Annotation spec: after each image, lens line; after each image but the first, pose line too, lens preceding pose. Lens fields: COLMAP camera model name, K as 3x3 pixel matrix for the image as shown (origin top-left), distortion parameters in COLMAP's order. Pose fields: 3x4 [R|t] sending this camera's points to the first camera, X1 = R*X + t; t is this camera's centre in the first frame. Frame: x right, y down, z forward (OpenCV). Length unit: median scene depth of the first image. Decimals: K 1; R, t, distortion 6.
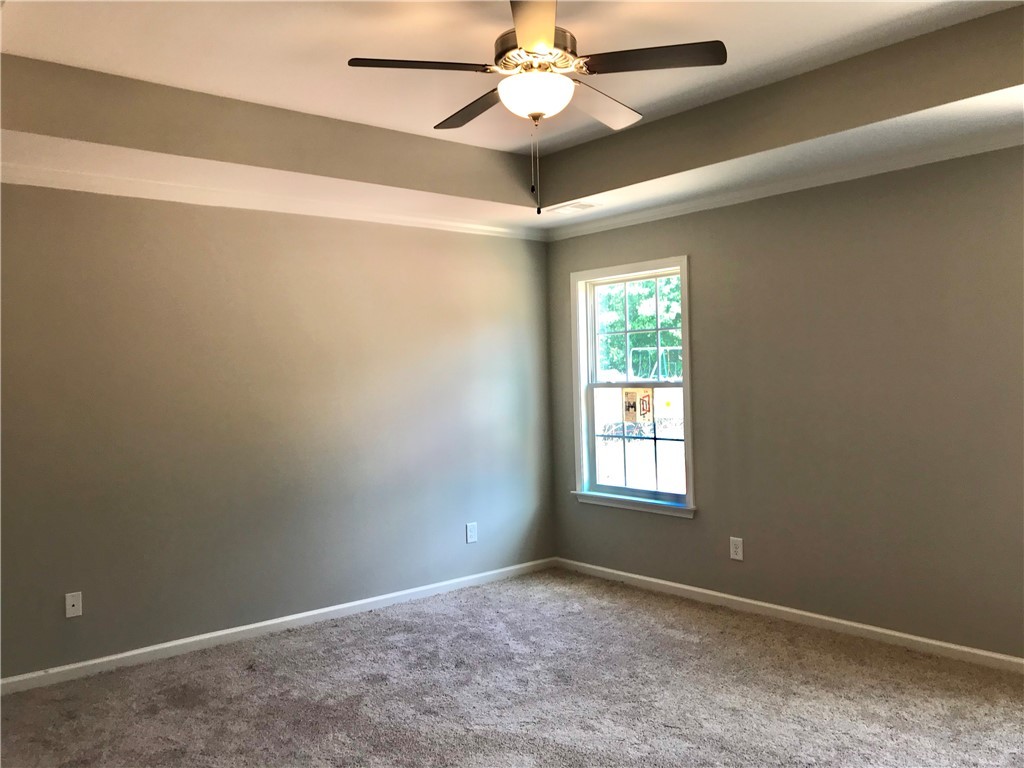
lens RADIAL K [[837.7, 0, 510.6], [0, 837.7, 382.4], [0, 0, 1]] dist [0.018719, -0.040796]
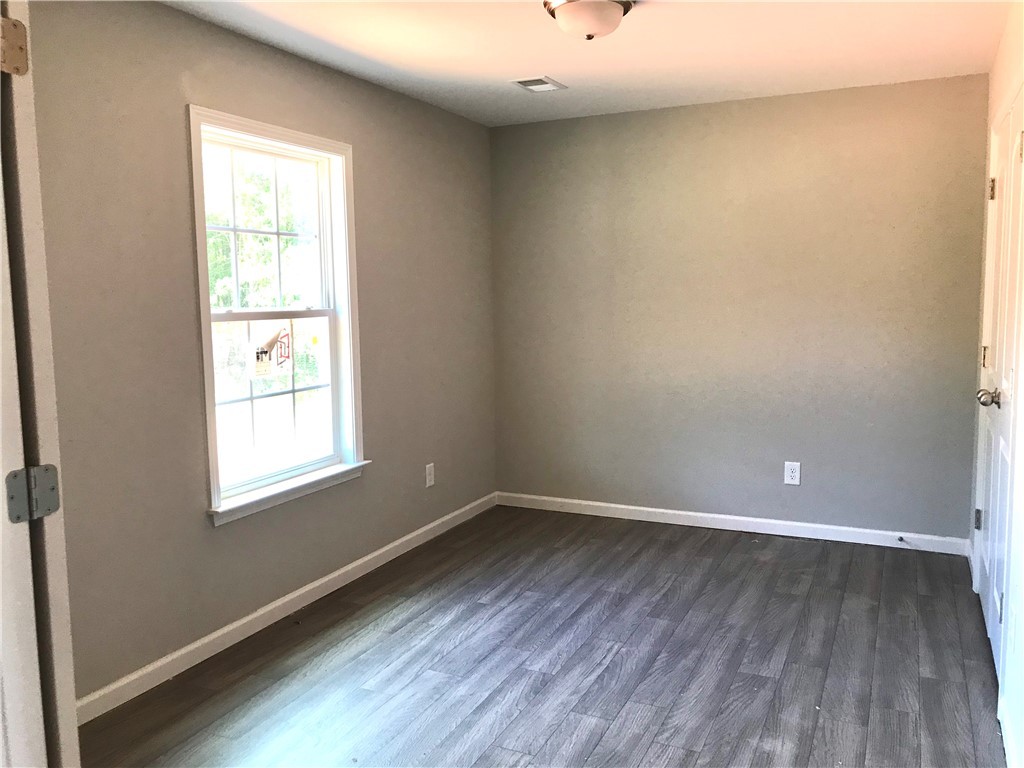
lens RADIAL K [[837.7, 0, 507.6], [0, 837.7, 384.5], [0, 0, 1]] dist [0.018719, -0.040796]
pose [[0.905800, 0.021591, 0.423156, 0.027496], [-0.065501, 0.993831, 0.089501, -0.020654], [-0.418613, -0.108787, 0.901626, 0.245283]]
